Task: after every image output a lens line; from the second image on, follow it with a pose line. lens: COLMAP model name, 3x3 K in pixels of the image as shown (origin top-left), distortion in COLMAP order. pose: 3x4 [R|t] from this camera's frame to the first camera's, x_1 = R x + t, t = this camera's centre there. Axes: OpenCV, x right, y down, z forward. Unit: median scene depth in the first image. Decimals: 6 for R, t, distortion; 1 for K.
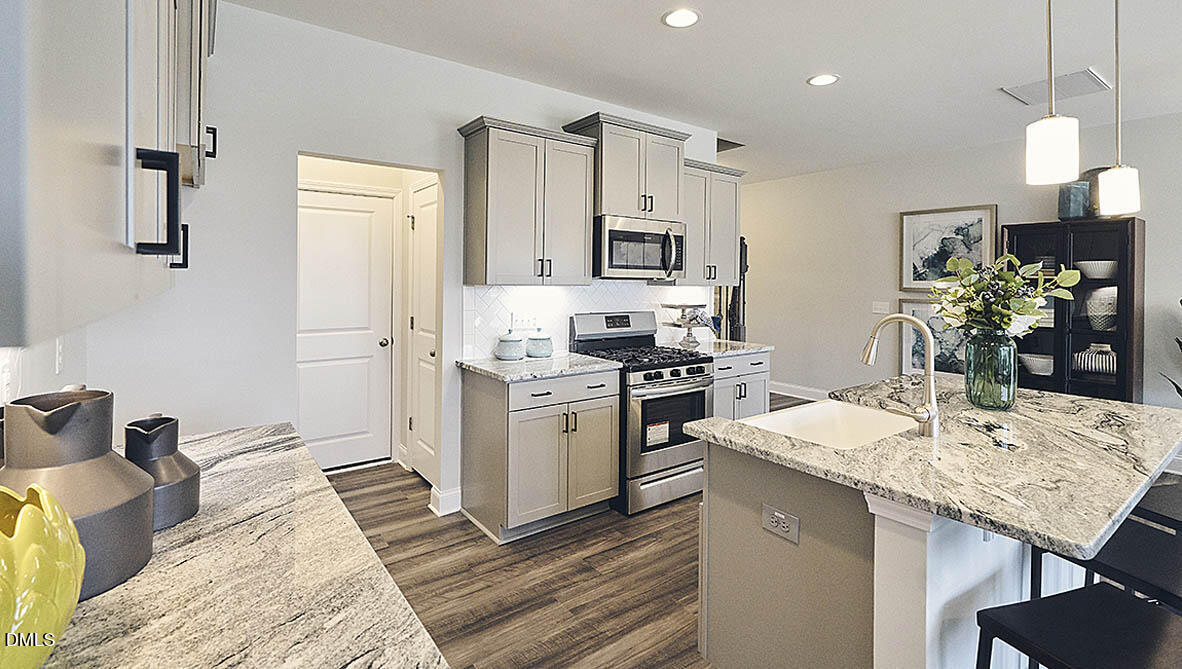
lens RADIAL K [[546.2, 0, 596.0], [0, 546.2, 275.3], [0, 0, 1]] dist [-0.001838, -0.000111]
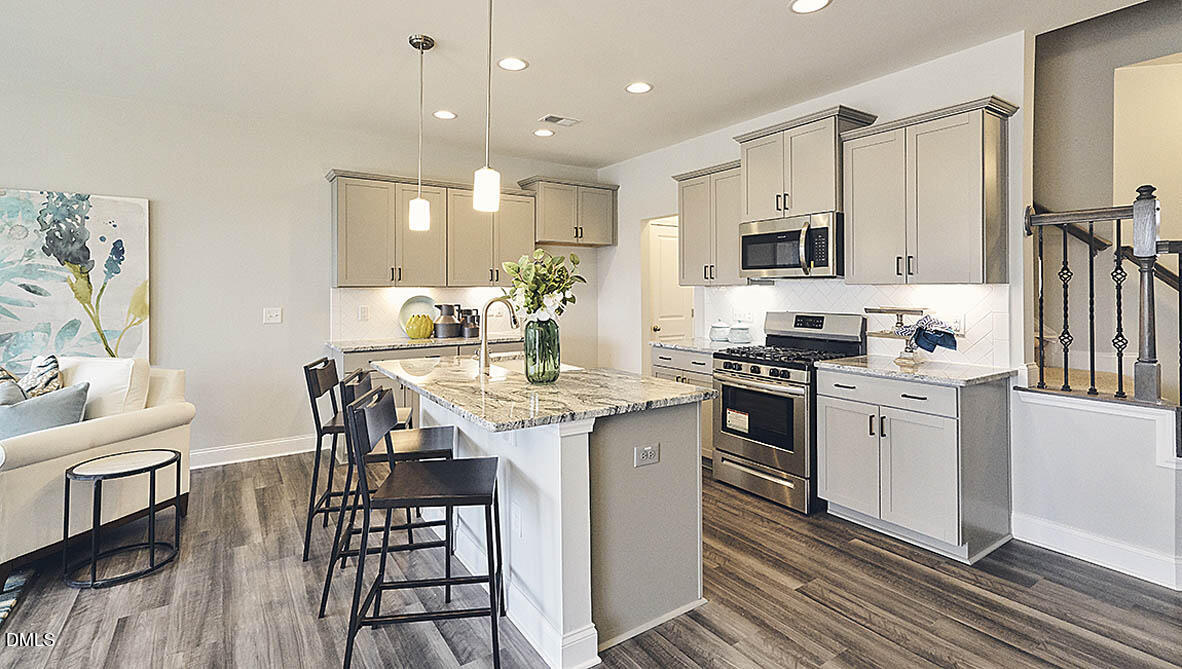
lens RADIAL K [[546.2, 0, 596.0], [0, 546.2, 275.3], [0, 0, 1]] dist [-0.001838, -0.000111]
pose [[-0.046491, -0.036275, -0.998260, 1.165602], [0.003605, 0.999328, -0.036482, 0.039306], [0.998912, -0.005295, -0.046329, 0.741399]]
